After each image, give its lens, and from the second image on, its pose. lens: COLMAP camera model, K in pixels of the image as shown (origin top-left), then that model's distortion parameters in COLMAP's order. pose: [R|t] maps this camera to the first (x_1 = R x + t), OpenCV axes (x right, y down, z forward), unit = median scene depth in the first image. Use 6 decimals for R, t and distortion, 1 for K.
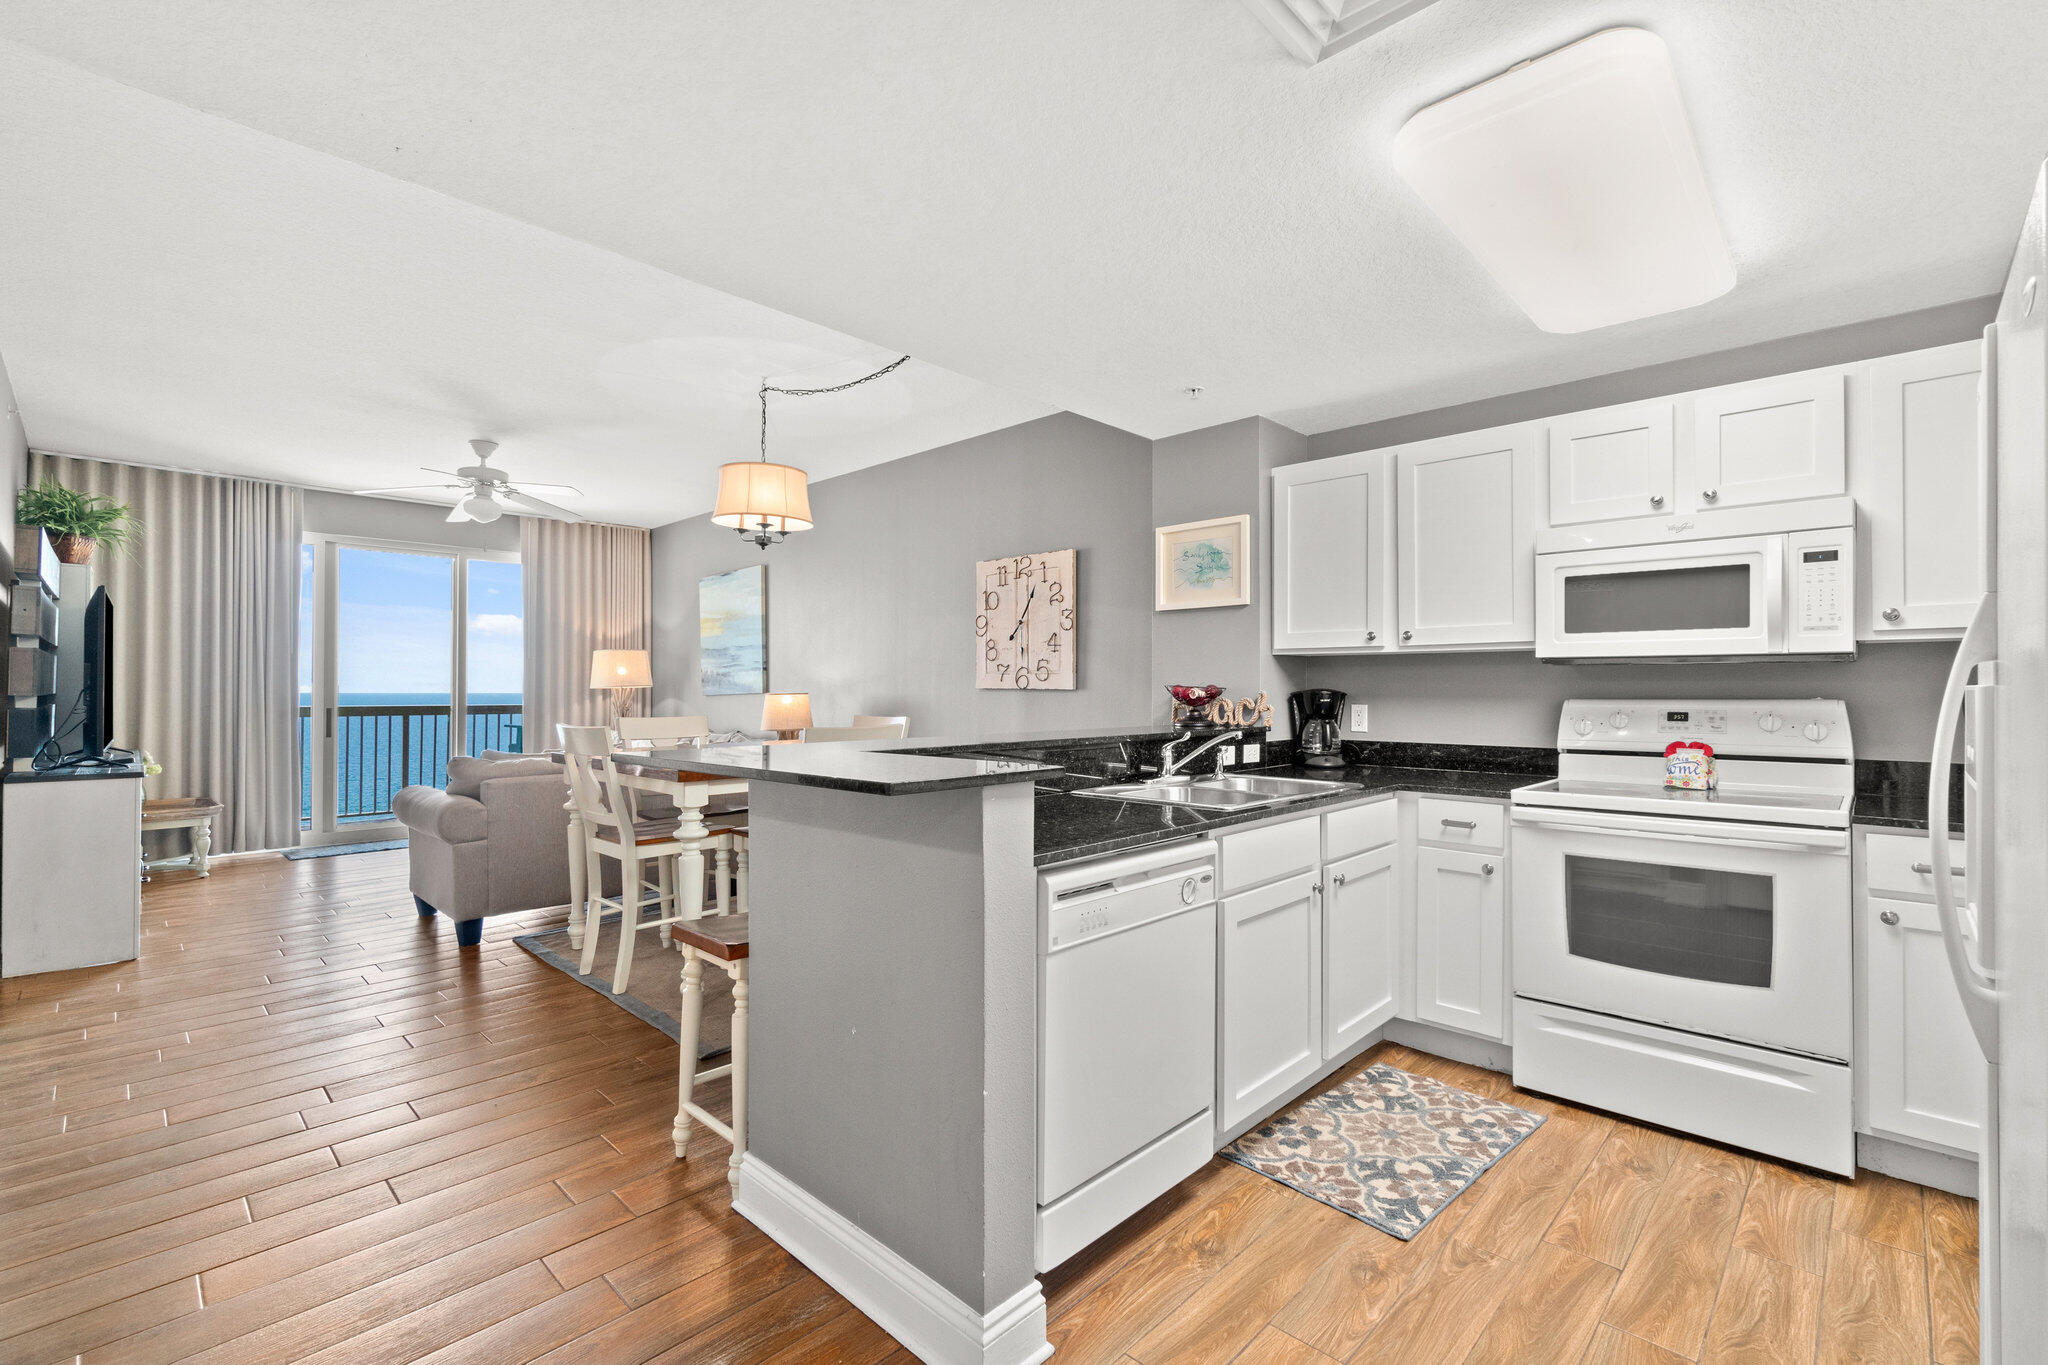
lens RADIAL K [[879.6, 0, 1025.8], [0, 879.6, 684.2], [0, 0, 1]] dist [-0.007663, -0.000440]
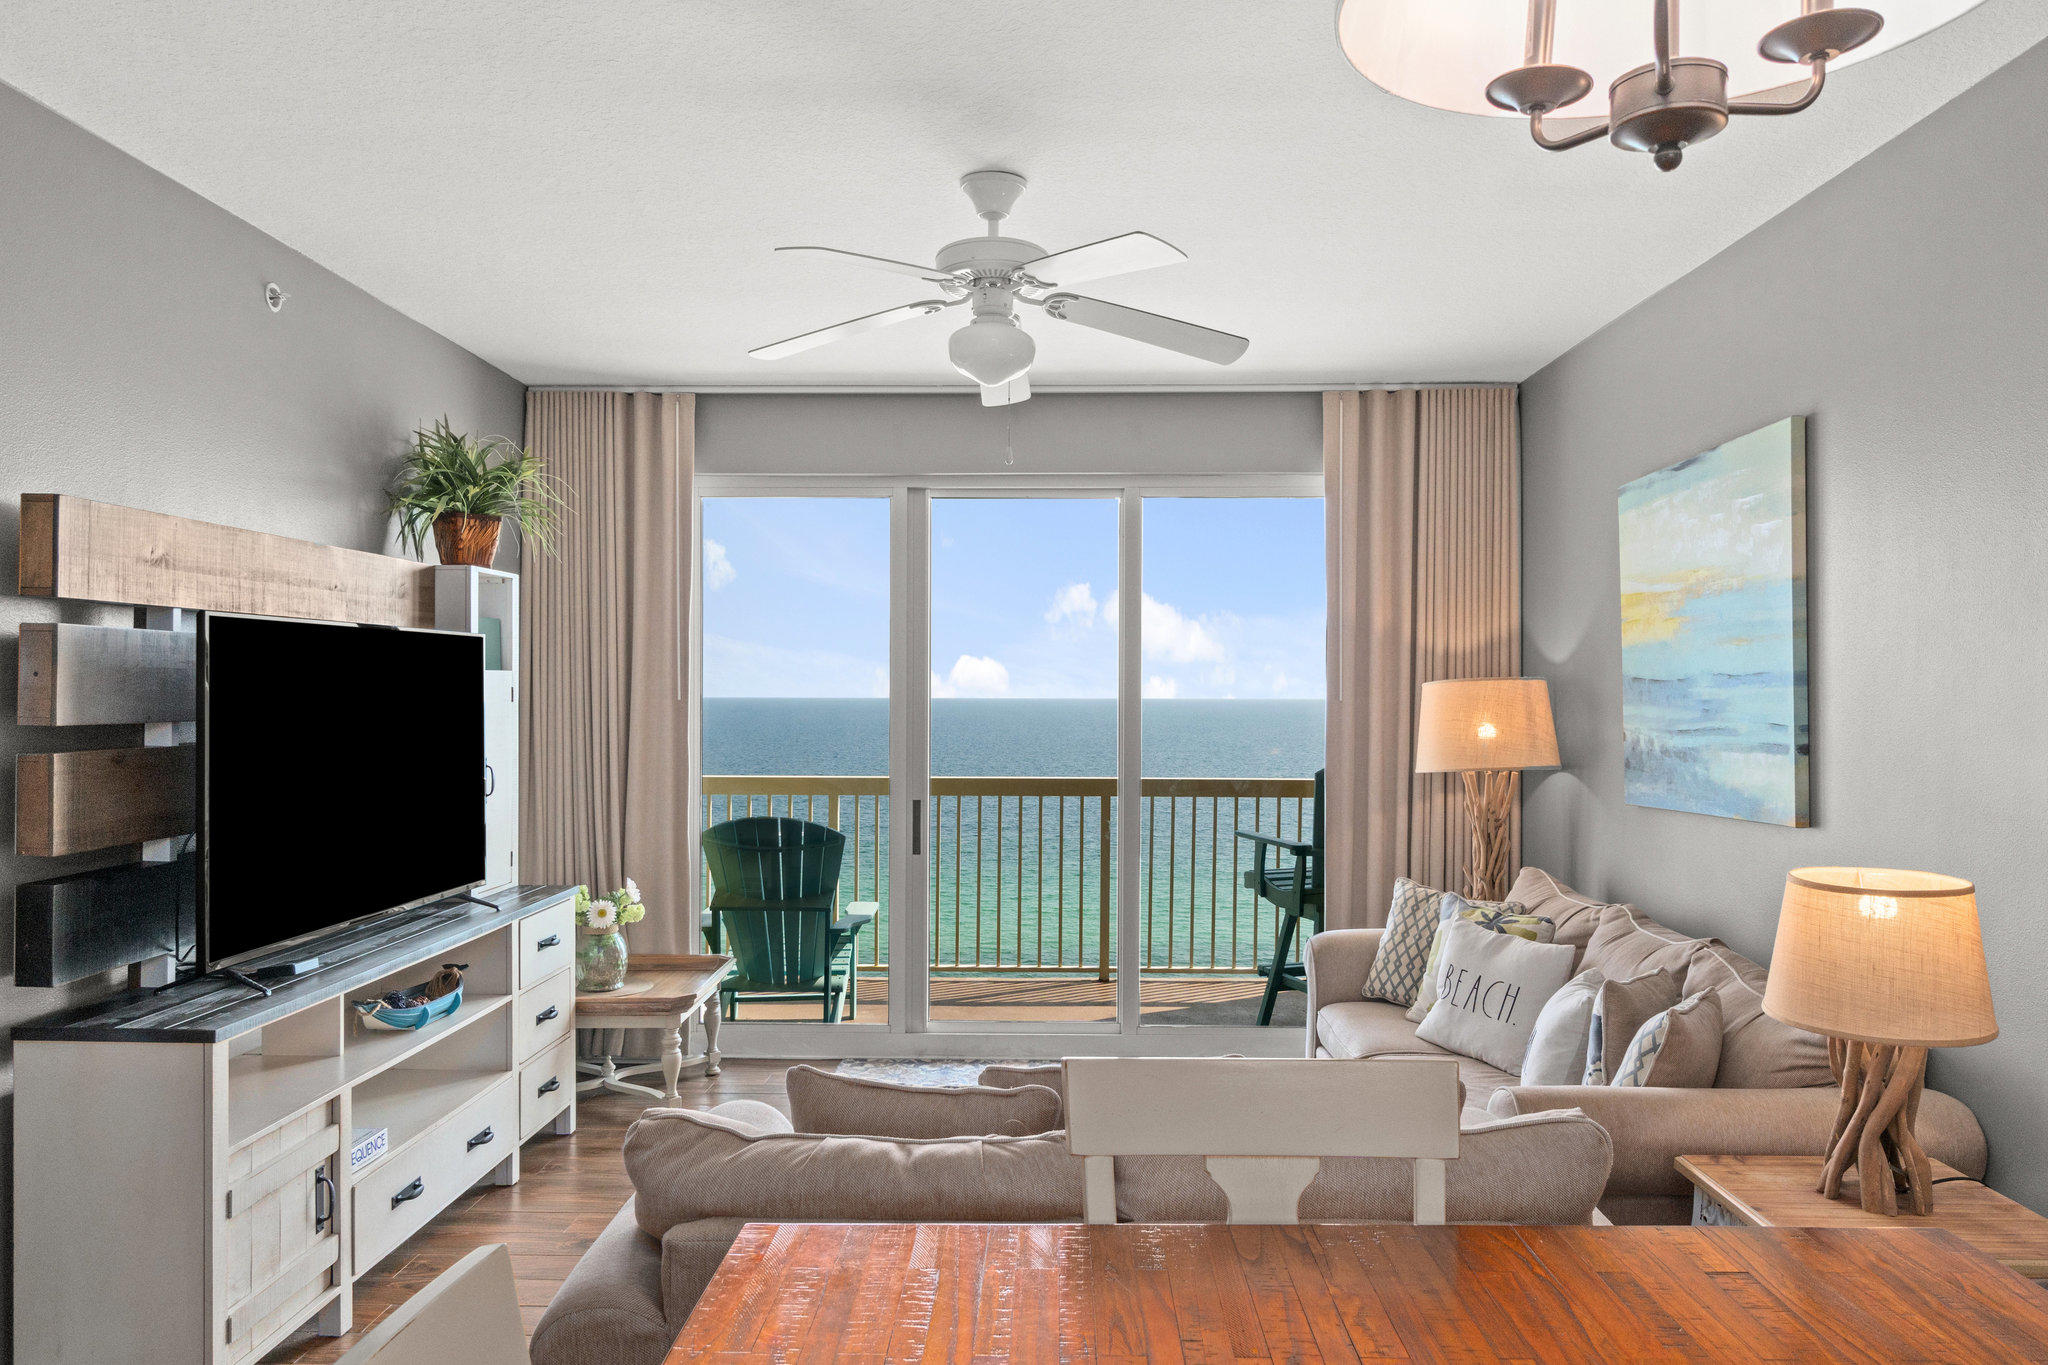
lens RADIAL K [[1394.3, 0, 1018.9], [0, 1394.3, 689.7], [0, 0, 1]] dist [-0.022309, -0.001020]
pose [[0.671977, -0.000272, -0.740572, -0.170695], [0.001757, 0.999998, 0.001227, -0.055875], [0.740570, -0.002125, 0.671976, 0.656817]]
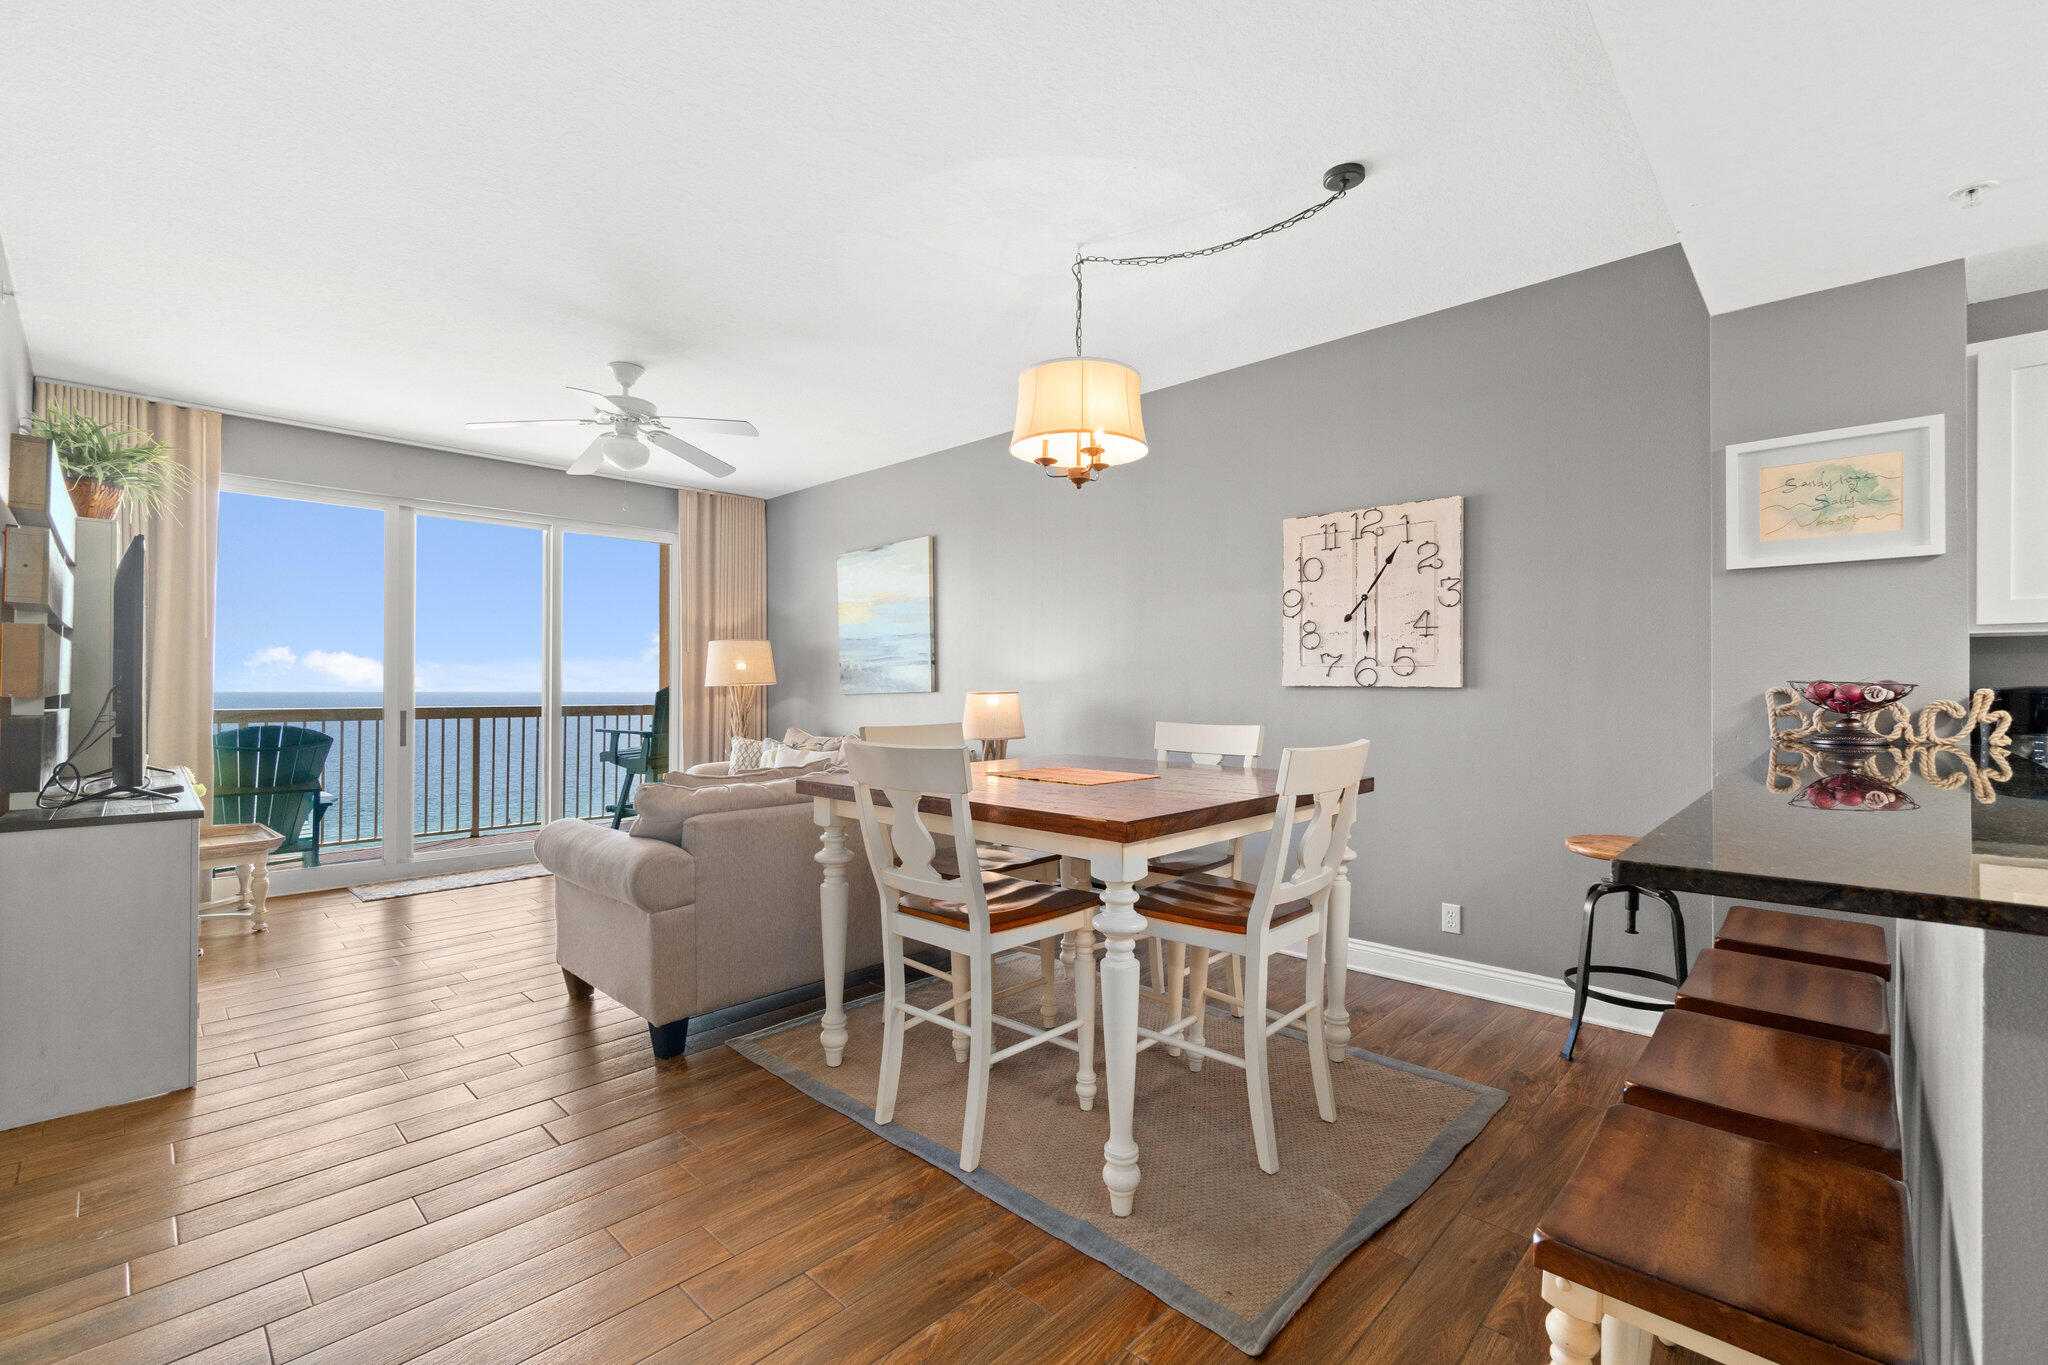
lens RADIAL K [[879.6, 0, 1032.6], [0, 879.6, 682.3], [0, 0, 1]] dist [-0.007663, -0.000440]
pose [[1.000000, 0.000371, -0.000674, -0.288439], [-0.000371, 1.000000, -0.000293, 0.002068], [0.000674, 0.000293, 1.000000, 0.253962]]
